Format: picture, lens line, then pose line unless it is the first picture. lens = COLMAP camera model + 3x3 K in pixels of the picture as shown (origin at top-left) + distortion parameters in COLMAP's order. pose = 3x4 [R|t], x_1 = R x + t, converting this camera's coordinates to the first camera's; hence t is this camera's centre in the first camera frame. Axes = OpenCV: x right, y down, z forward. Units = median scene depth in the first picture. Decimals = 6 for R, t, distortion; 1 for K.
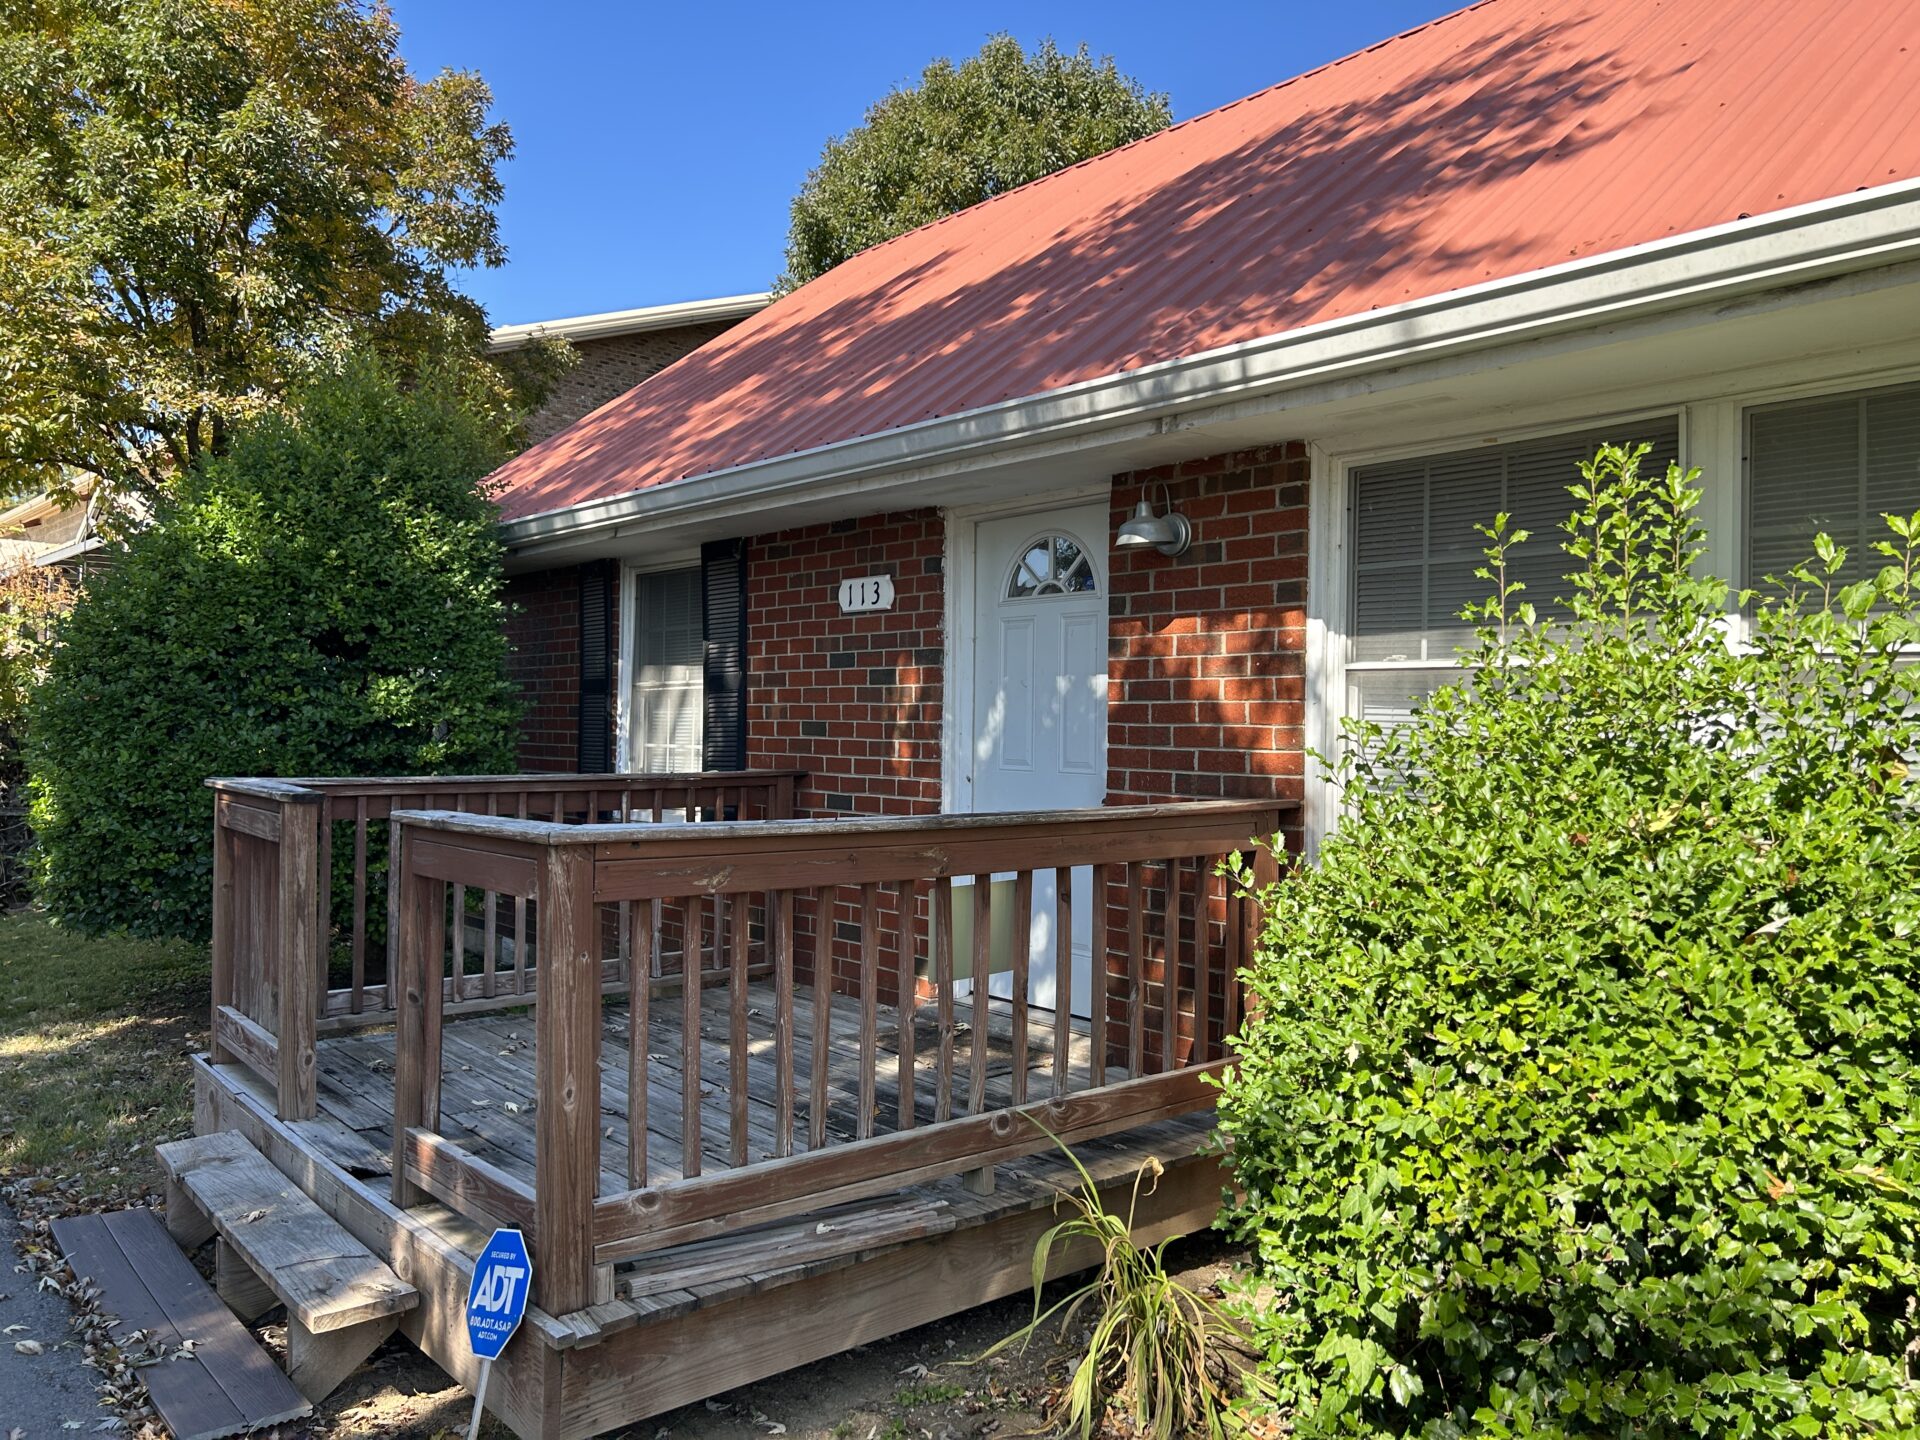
lens RADIAL K [[1432.6, 0, 968.2], [0, 1432.6, 715.0], [0, 0, 1]] dist [0.036178, -0.038715]
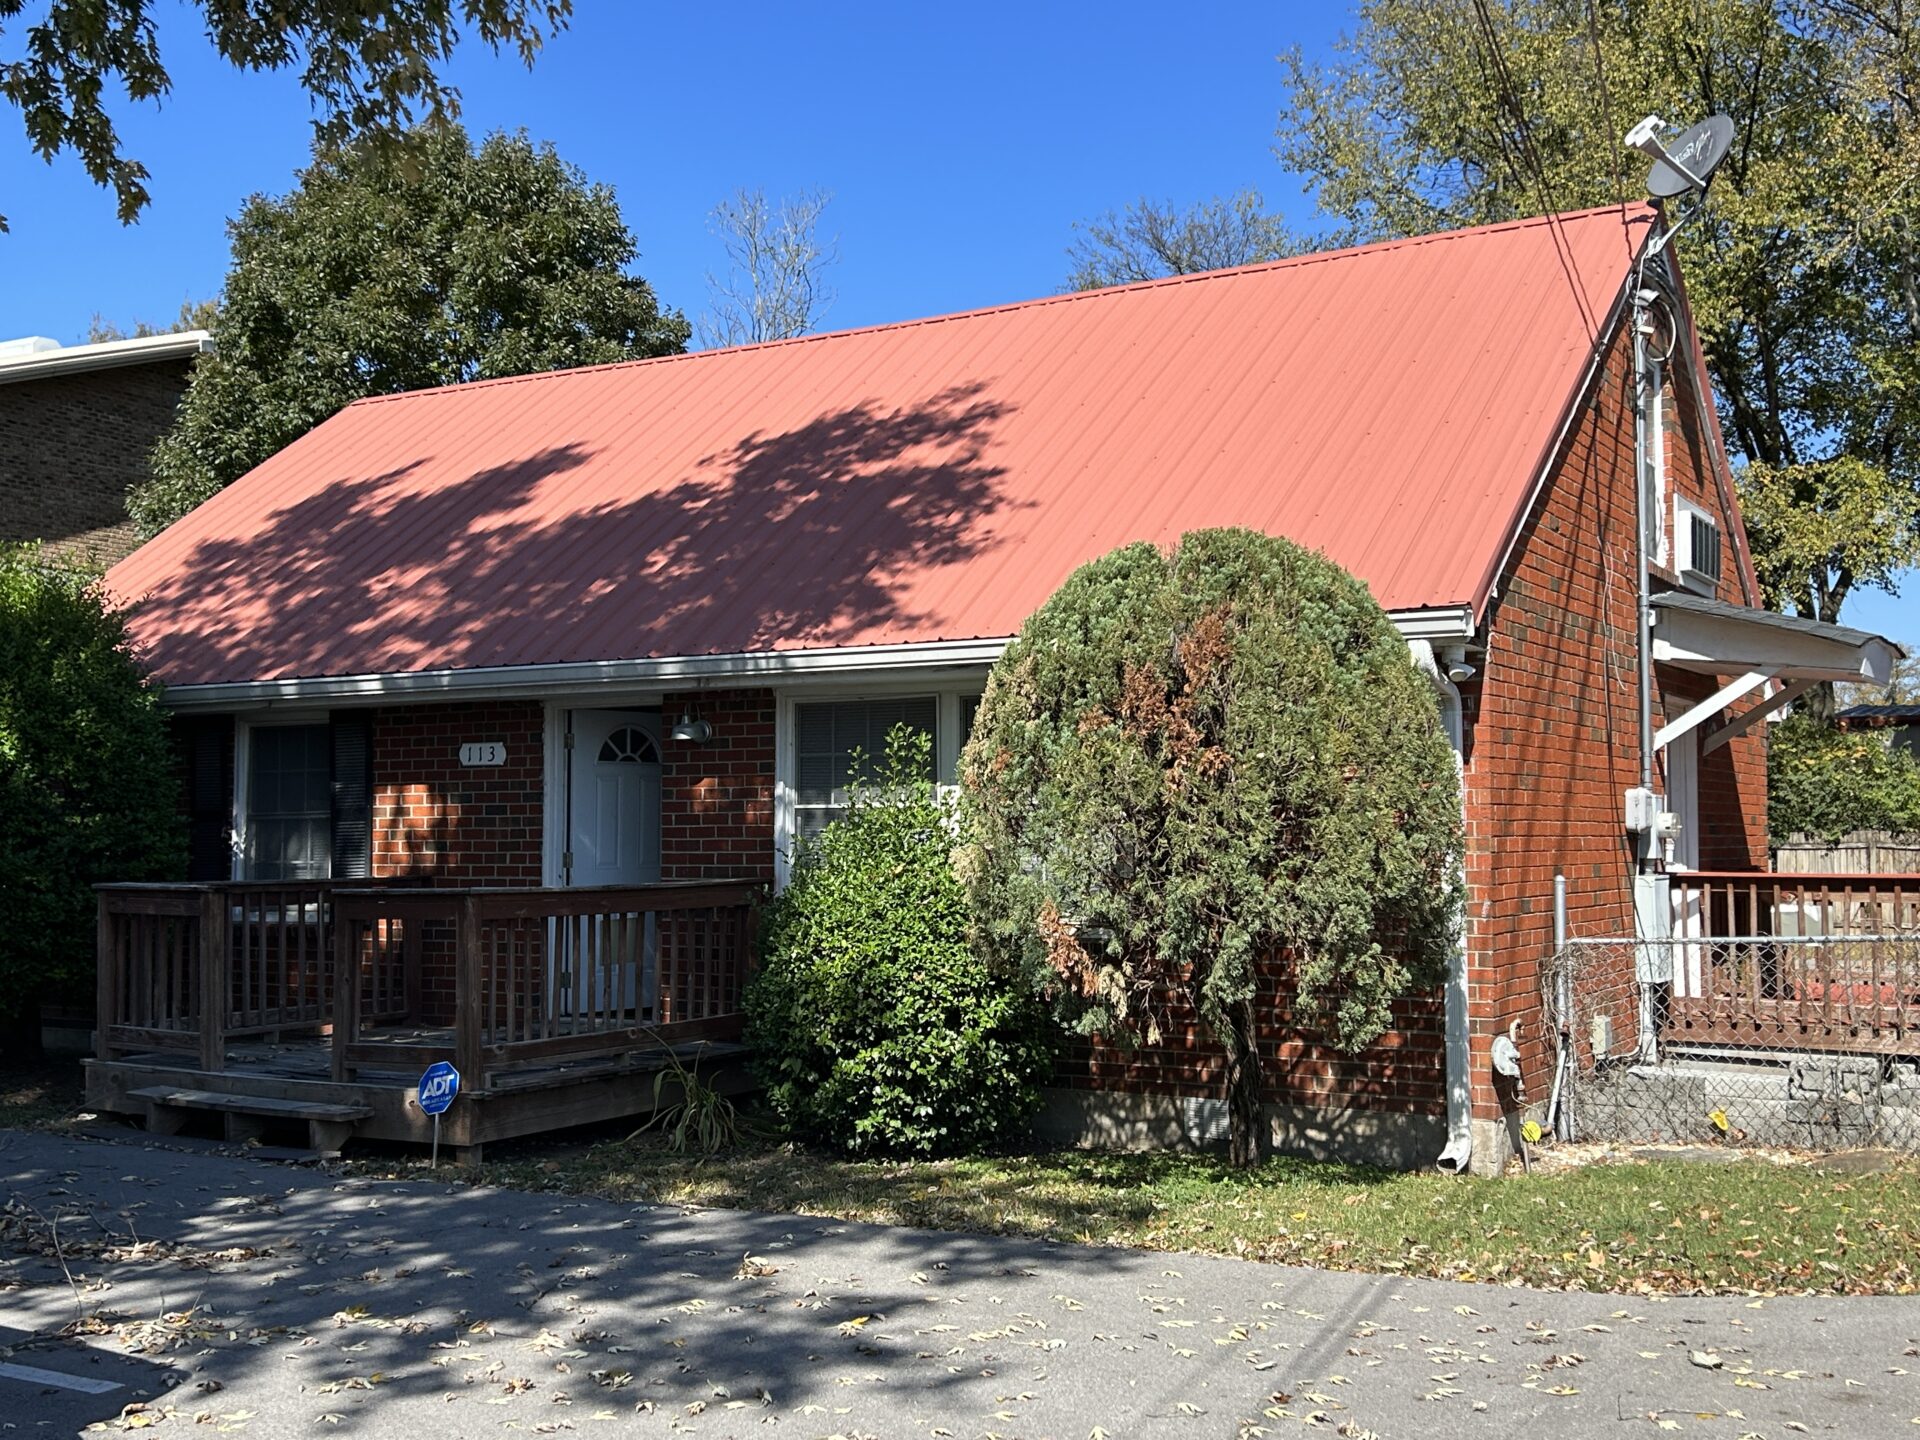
lens RADIAL K [[2073.7, 0, 964.4], [0, 2073.7, 722.1], [0, 0, 1]] dist [0.029668, 0.000000]
pose [[0.947012, 0.008200, 0.321094, -0.713530], [0.008831, 0.998631, -0.051550, -0.006406], [-0.321077, 0.051654, 0.945643, -2.926950]]
